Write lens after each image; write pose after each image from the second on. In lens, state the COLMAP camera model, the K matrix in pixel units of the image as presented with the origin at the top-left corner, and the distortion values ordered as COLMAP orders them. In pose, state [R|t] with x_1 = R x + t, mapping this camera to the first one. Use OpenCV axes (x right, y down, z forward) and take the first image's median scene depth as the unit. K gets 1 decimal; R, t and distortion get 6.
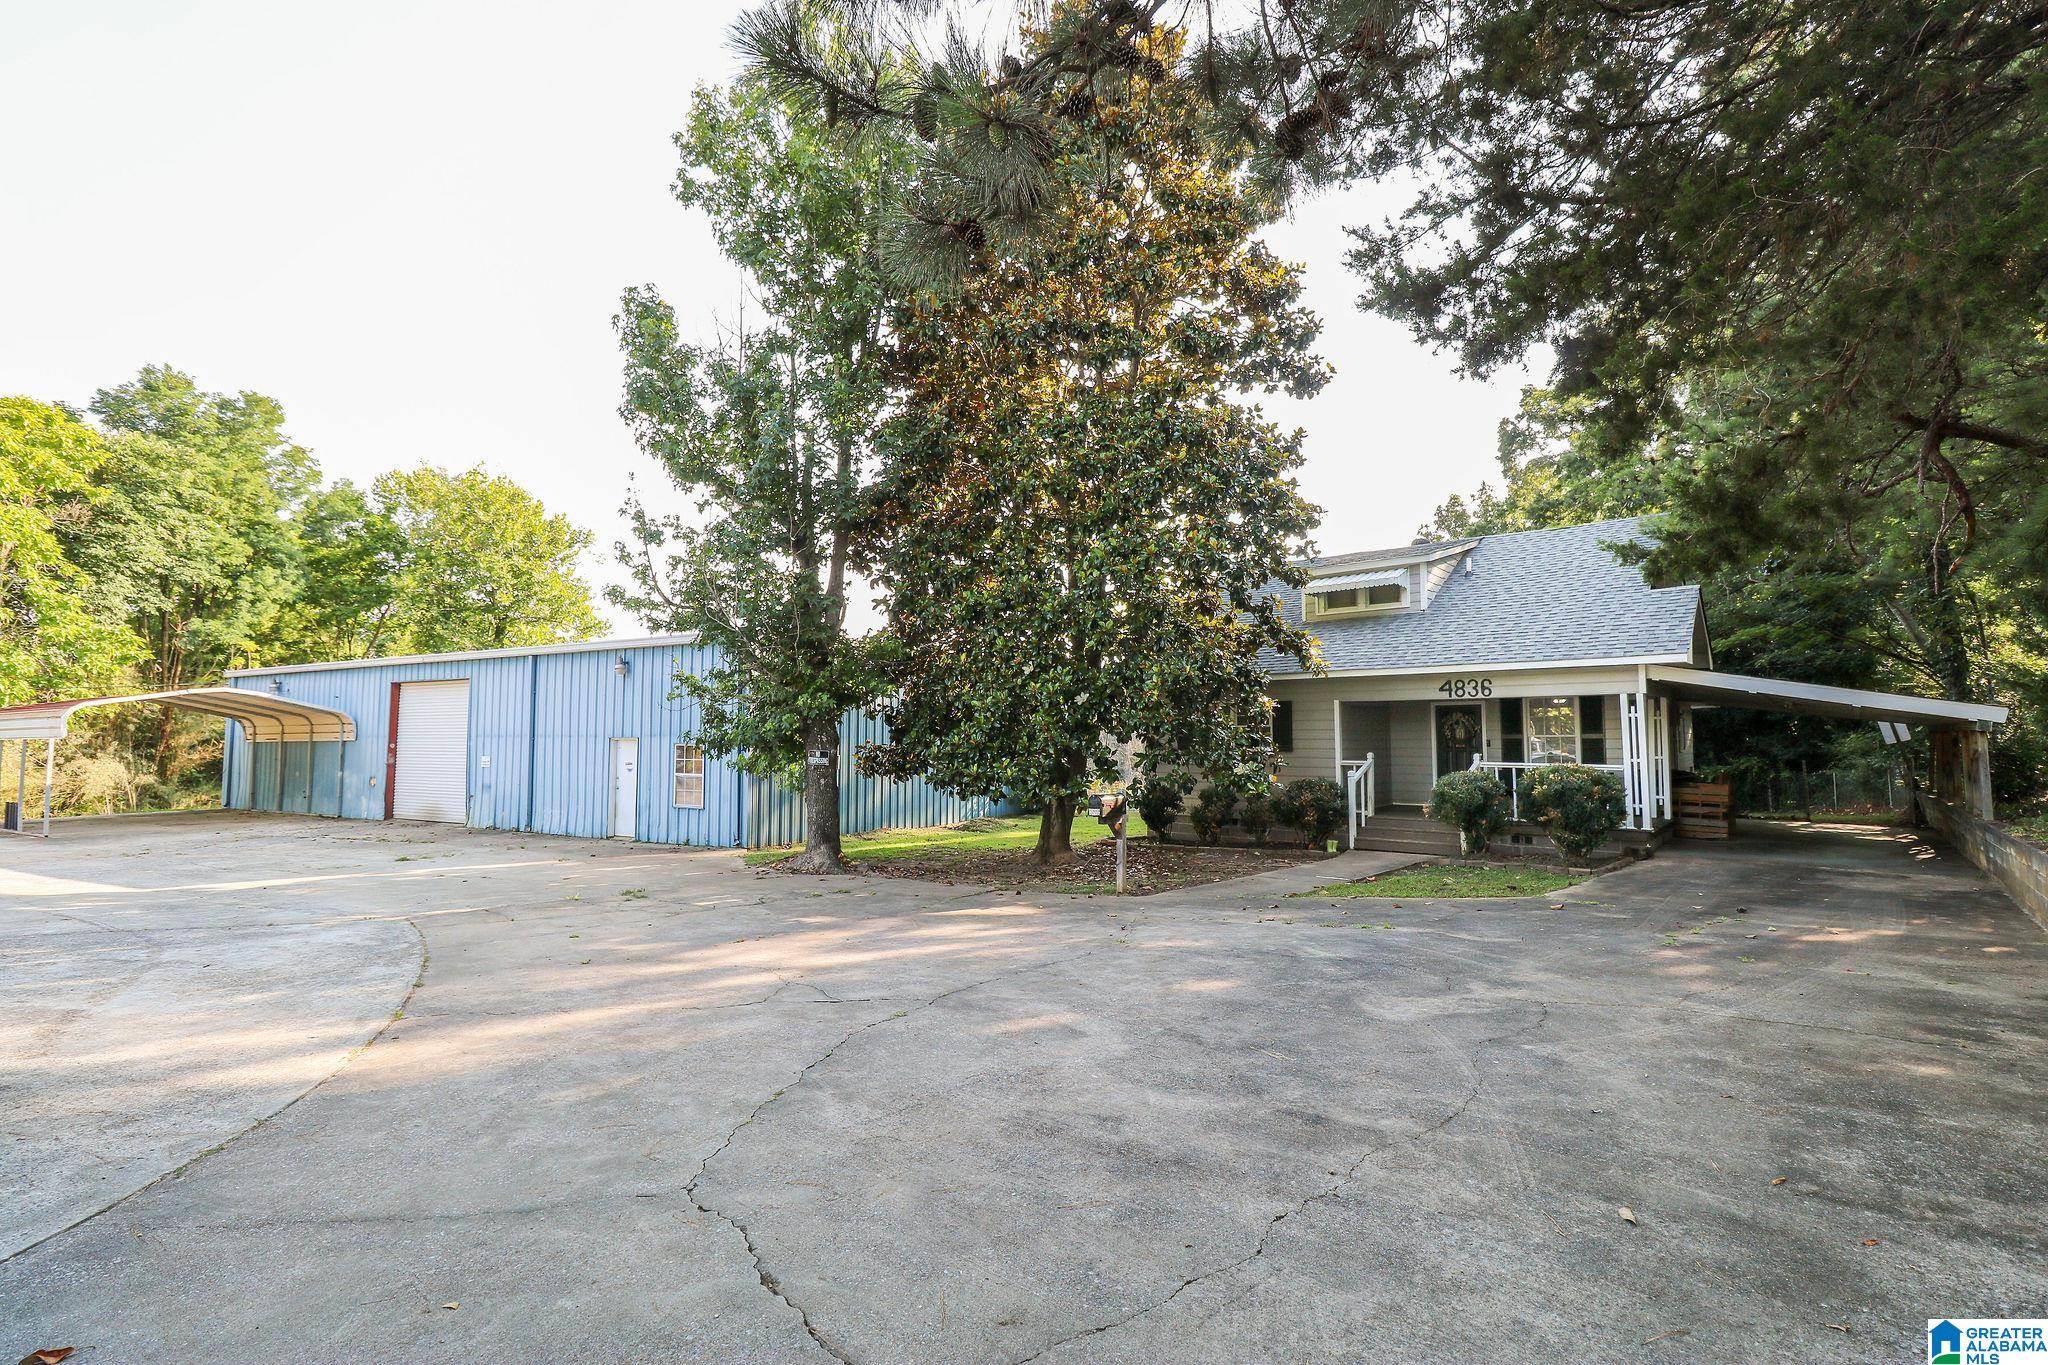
lens RADIAL K [[952.7, 0, 1027.0], [0, 952.7, 689.4], [0, 0, 1]] dist [0.000920, -0.012402]
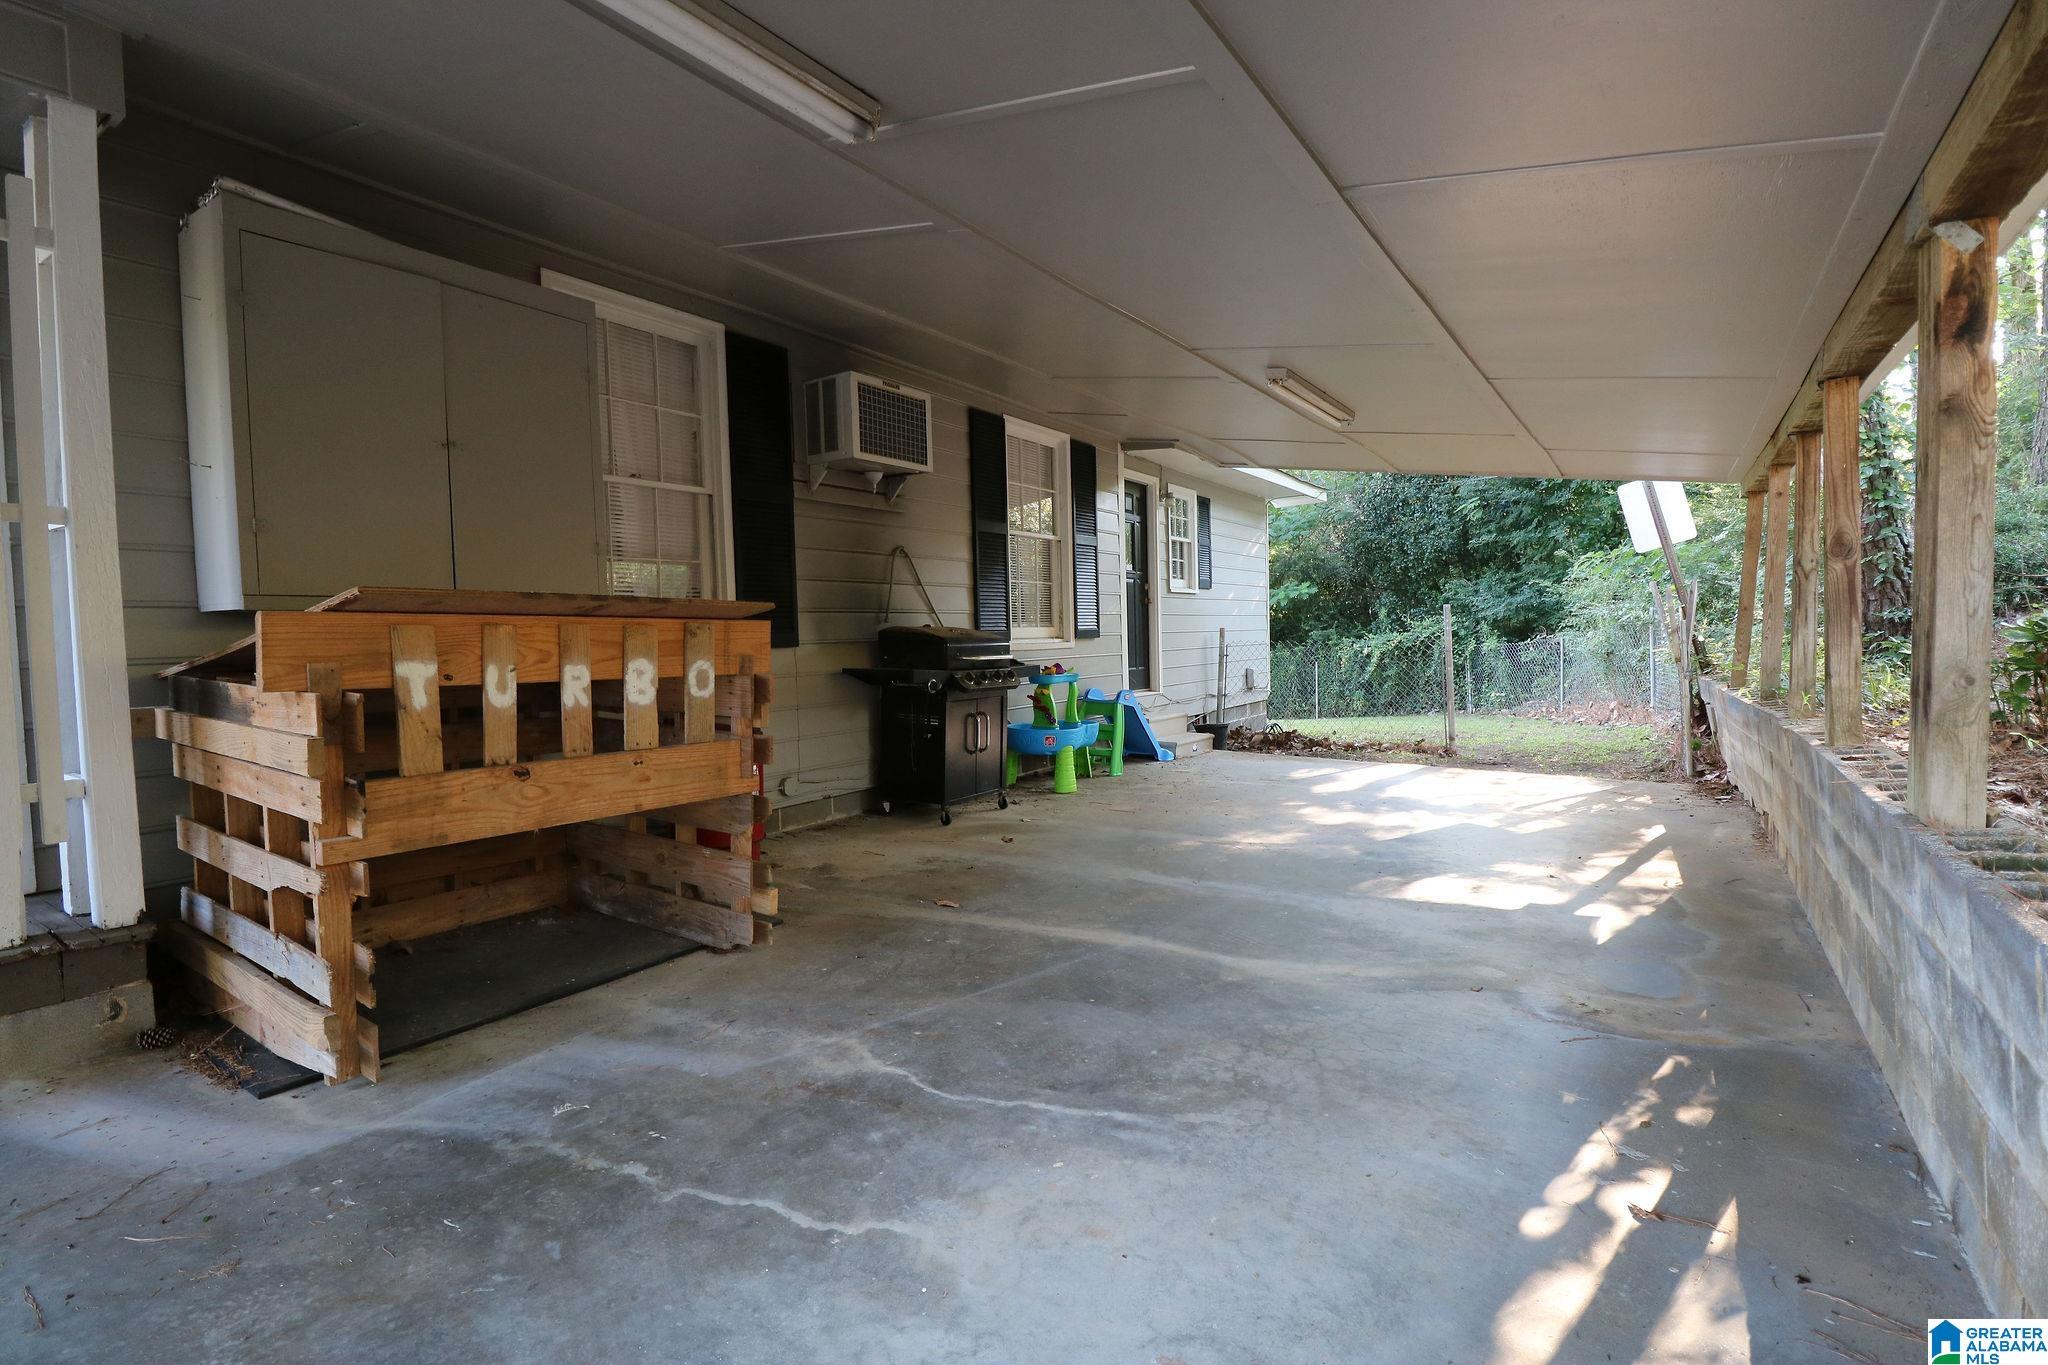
lens RADIAL K [[952.6, 0, 1027.9], [0, 952.6, 682.6], [0, 0, 1]] dist [-0.000850, -0.011607]
pose [[0.992948, -0.015101, 0.117587, 0.780792], [0.002287, 0.994109, 0.108358, 0.085419], [-0.118531, -0.107325, 0.987133, 0.814476]]
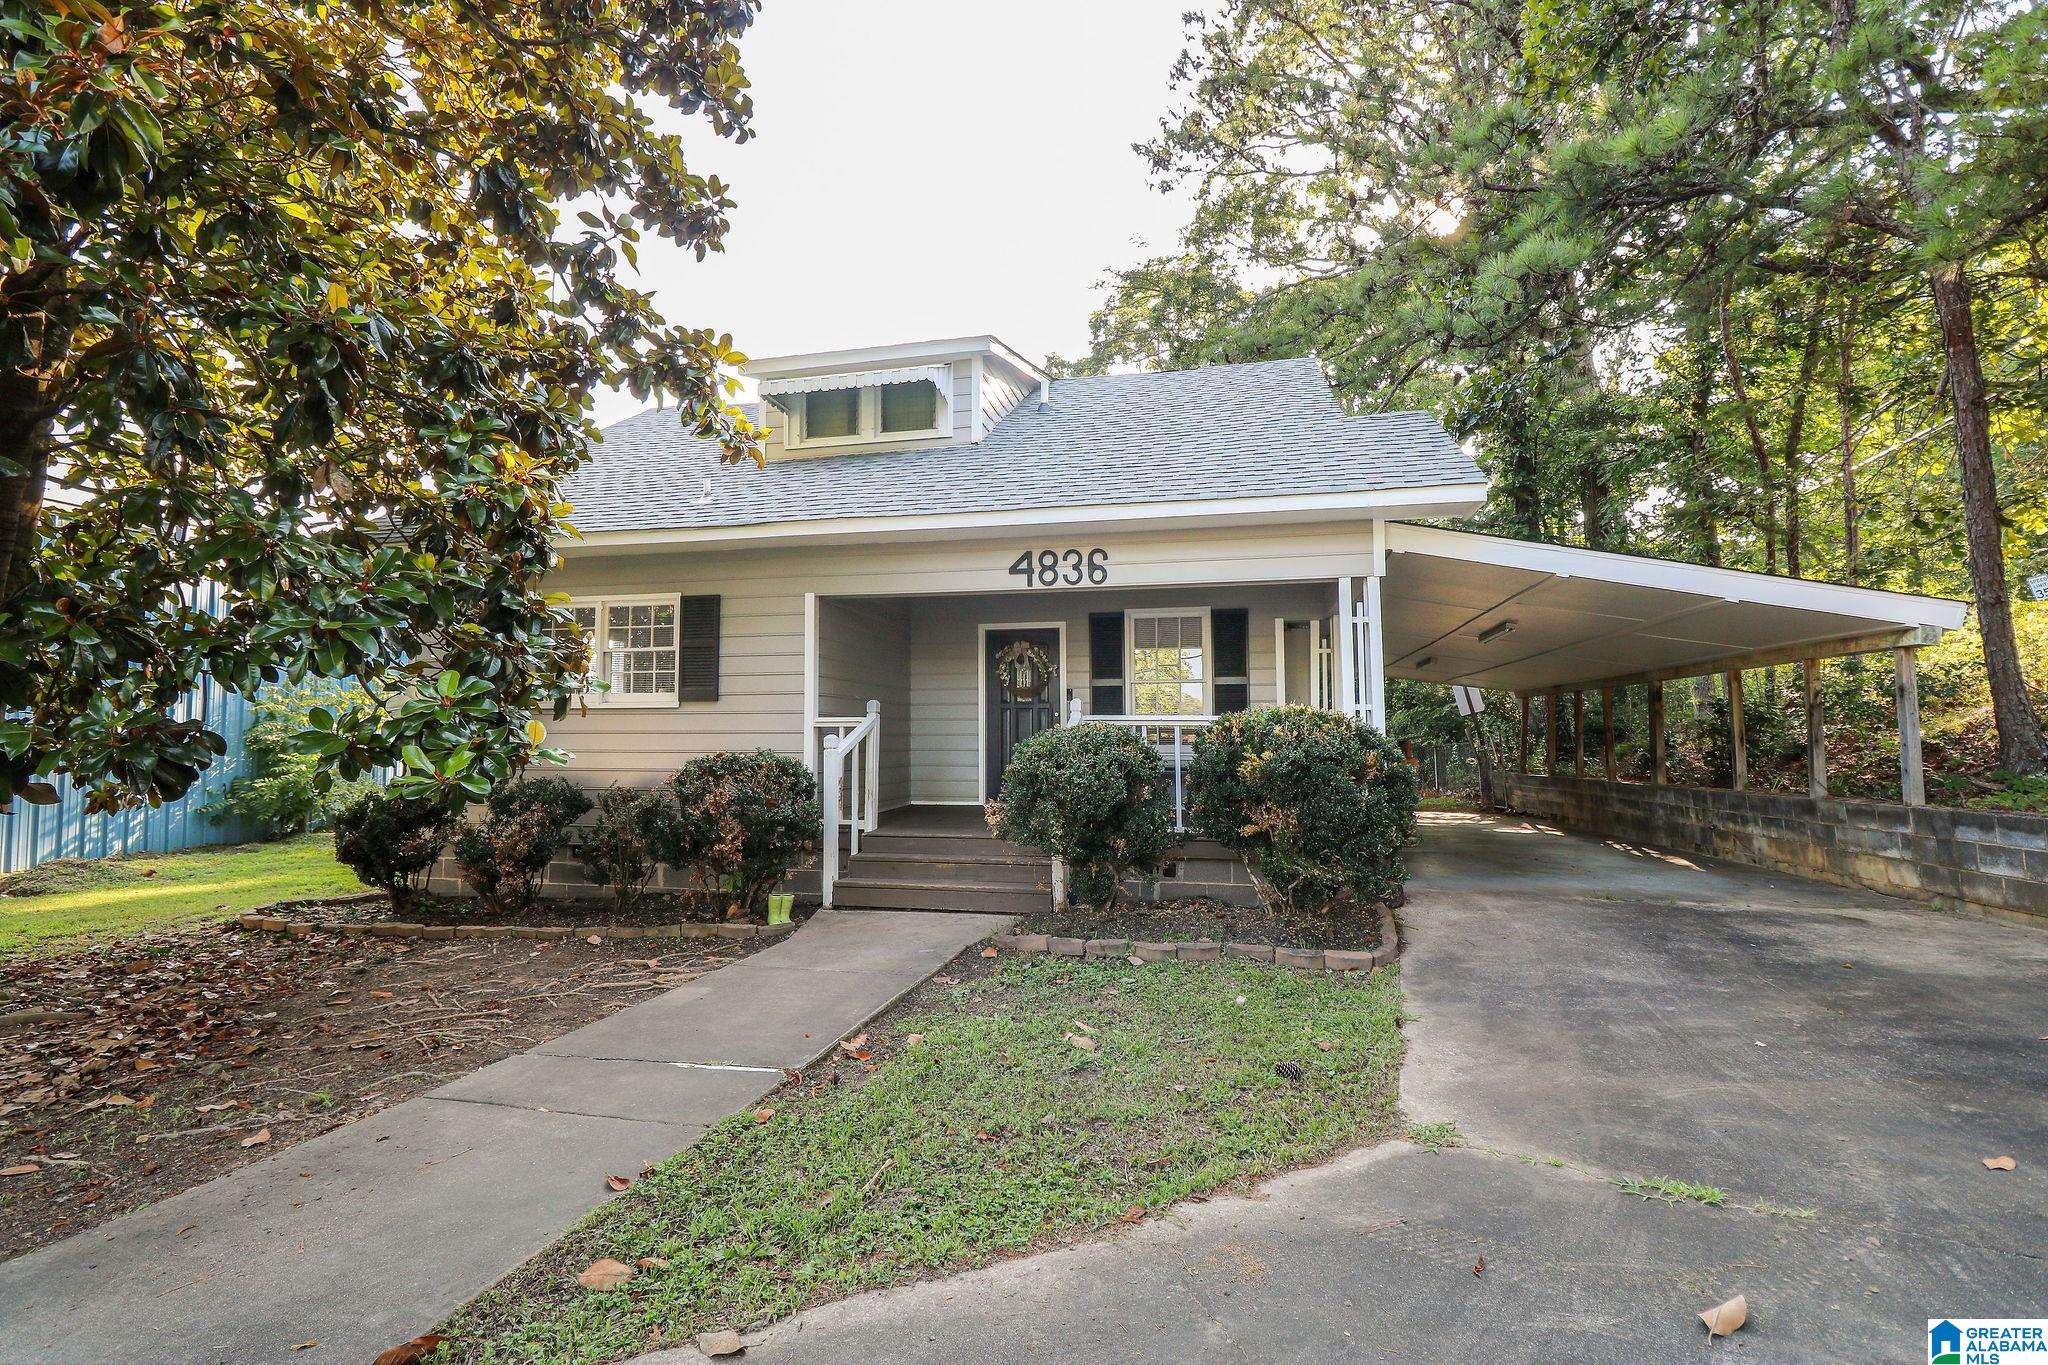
lens RADIAL K [[952.9, 0, 1022.9], [0, 952.9, 684.9], [0, 0, 1]] dist [0.002015, -0.013119]
pose [[0.882880, 0.028712, 0.468719, 0.198993], [-0.026787, 0.999583, -0.010774, 0.061807], [-0.468833, -0.003043, 0.883281, 0.532920]]
